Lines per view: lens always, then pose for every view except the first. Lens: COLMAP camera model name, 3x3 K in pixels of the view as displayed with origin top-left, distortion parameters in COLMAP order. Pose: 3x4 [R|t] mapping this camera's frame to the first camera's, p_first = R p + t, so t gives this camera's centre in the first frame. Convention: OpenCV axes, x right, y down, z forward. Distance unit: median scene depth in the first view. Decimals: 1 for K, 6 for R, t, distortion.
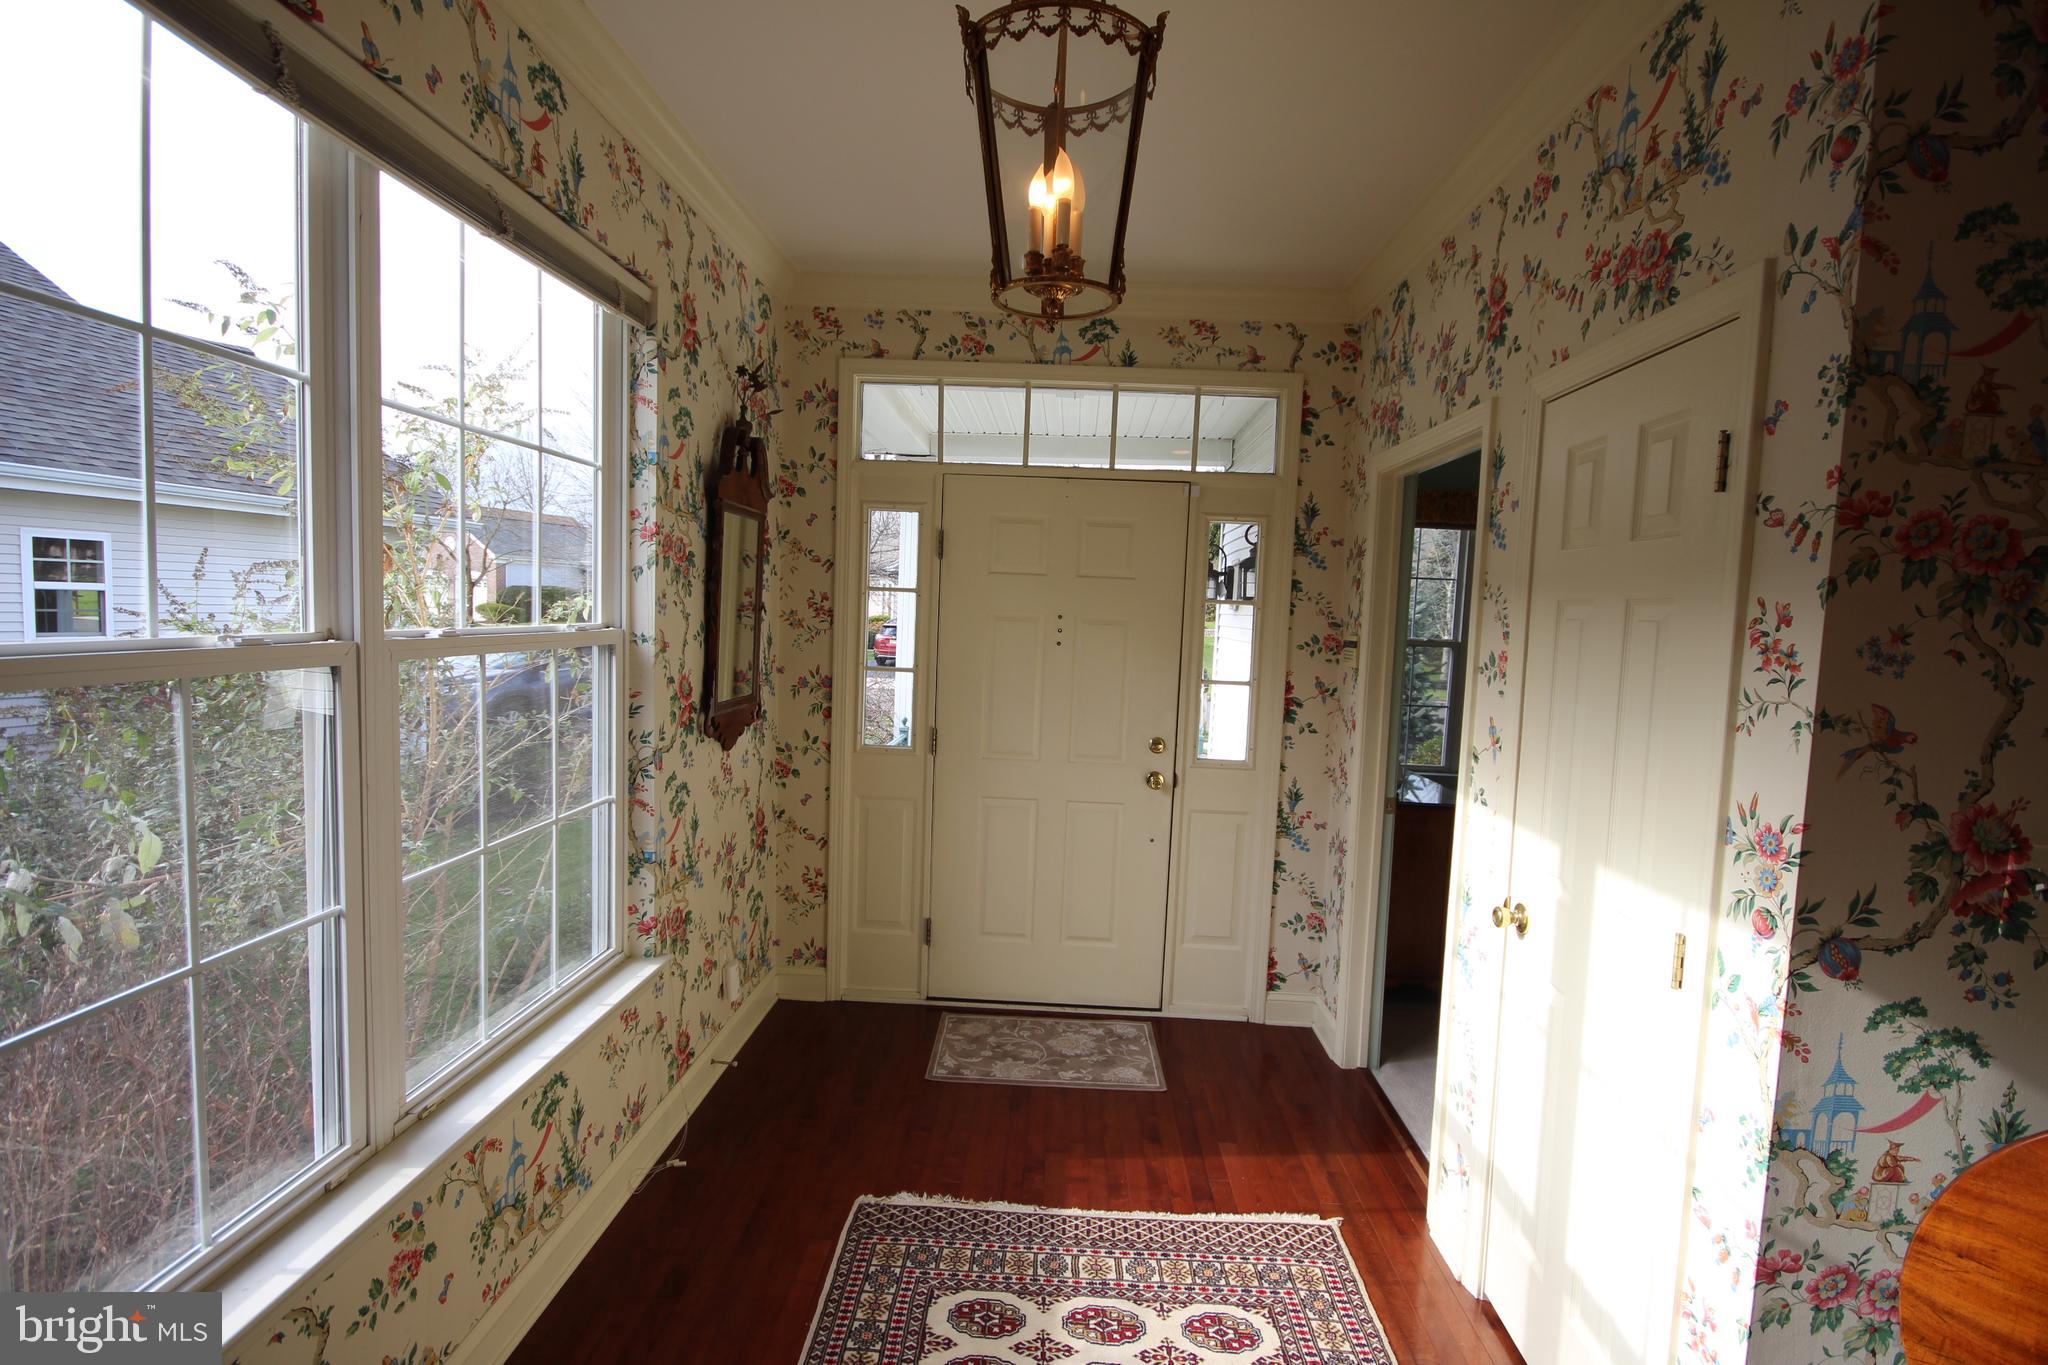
lens RADIAL K [[948.7, 0, 1034.8], [0, 948.7, 688.6], [0, 0, 1]] dist [-0.002166, -0.004981]
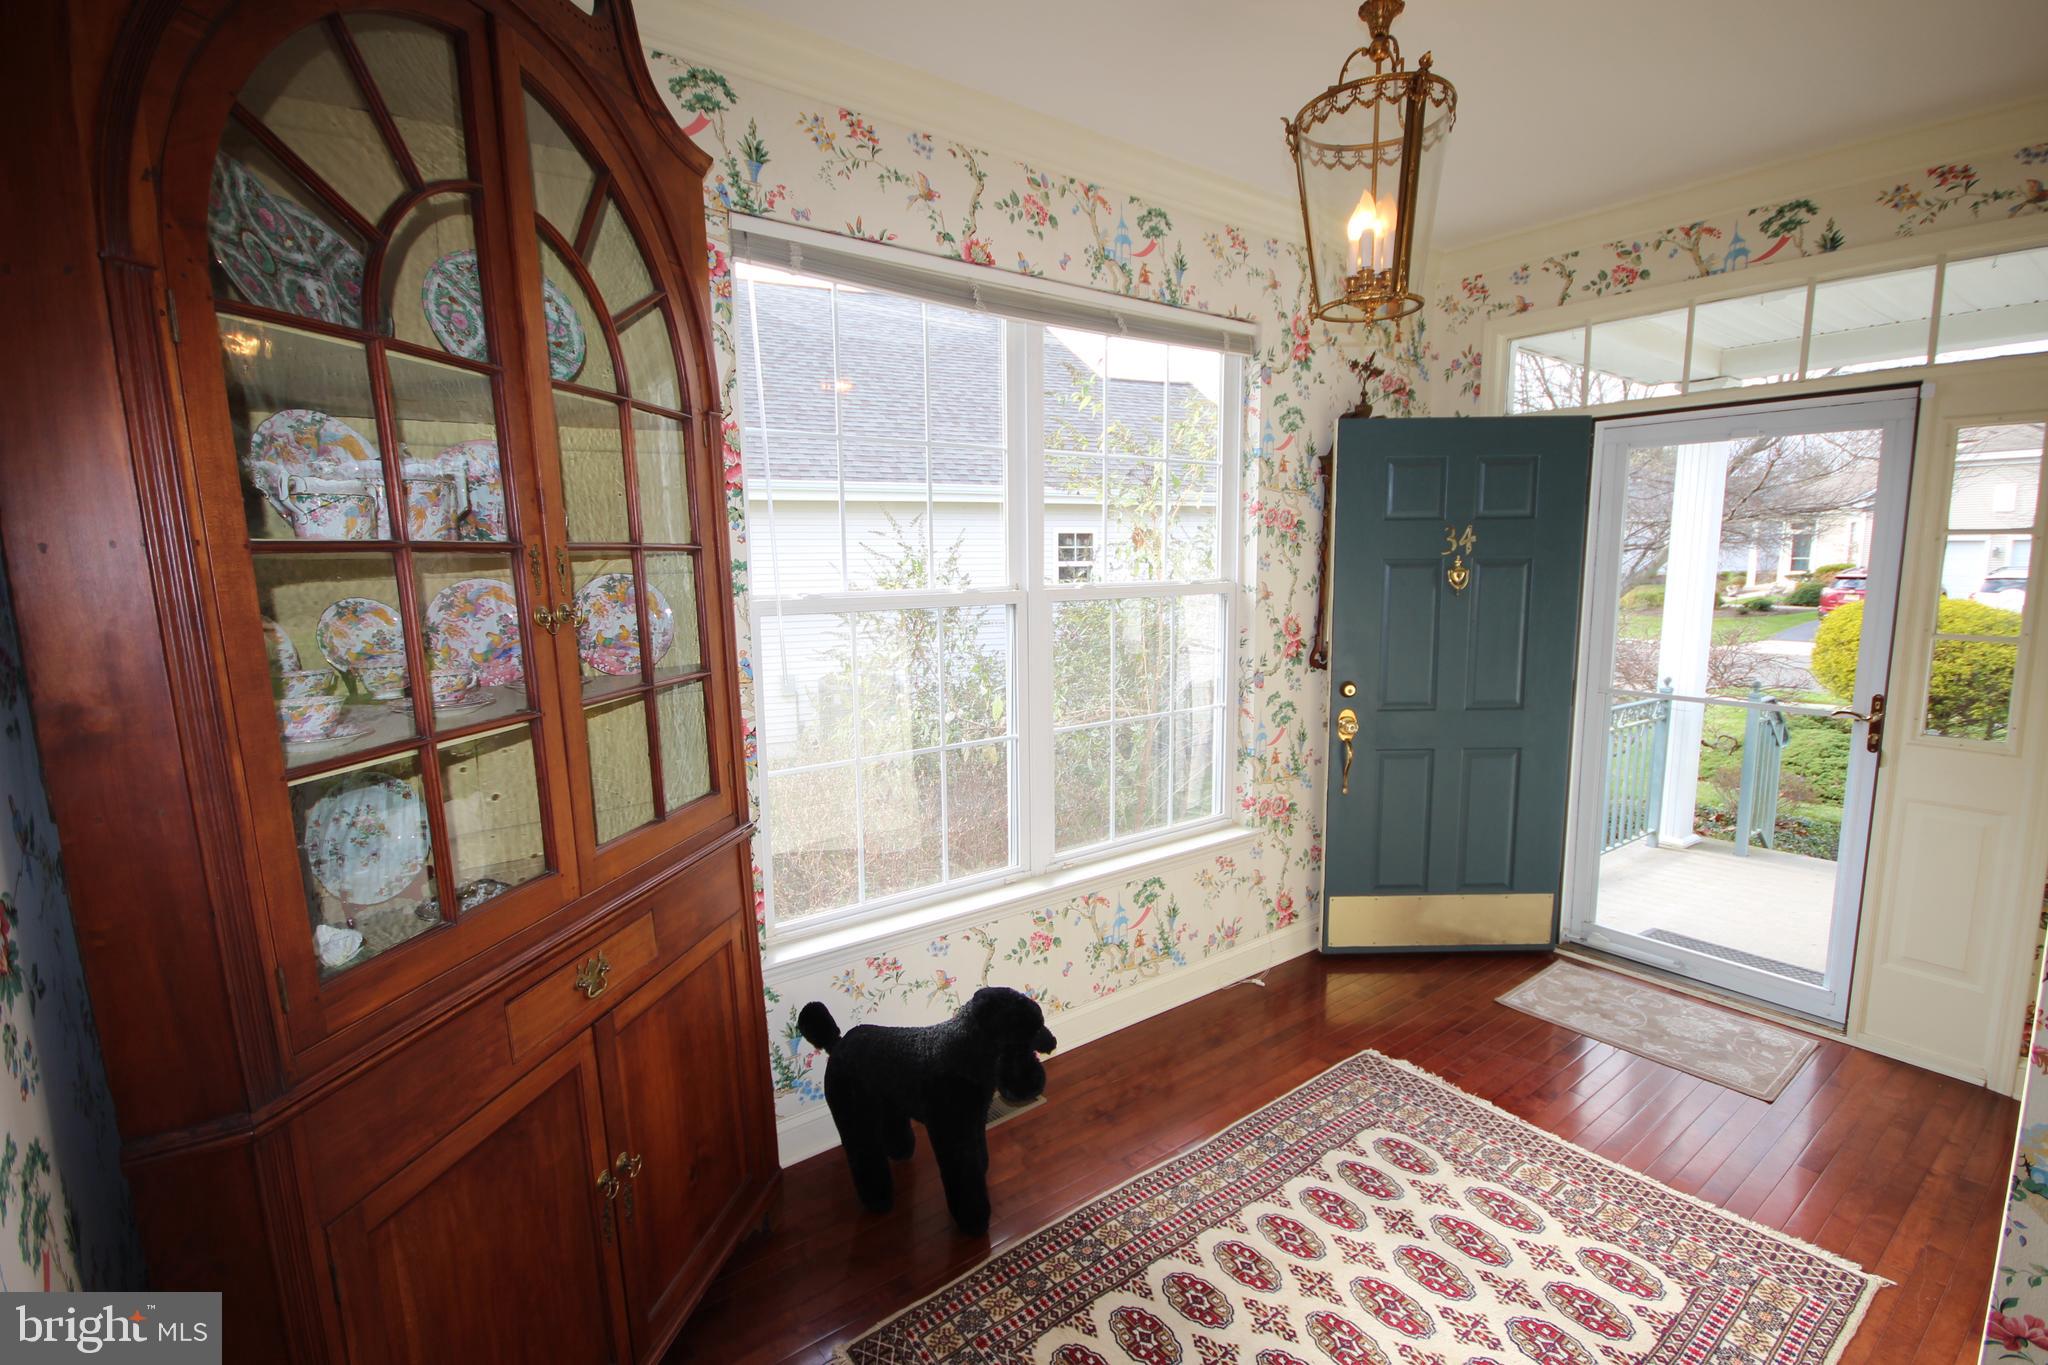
lens RADIAL K [[948.7, 0, 1026.3], [0, 948.7, 690.5], [0, 0, 1]] dist [-0.002166, -0.004981]
pose [[0.623075, 0.066329, -0.779345, 0.438299], [-0.031134, 0.997711, 0.060023, 0.019712], [0.781542, -0.013135, 0.623714, -0.086814]]
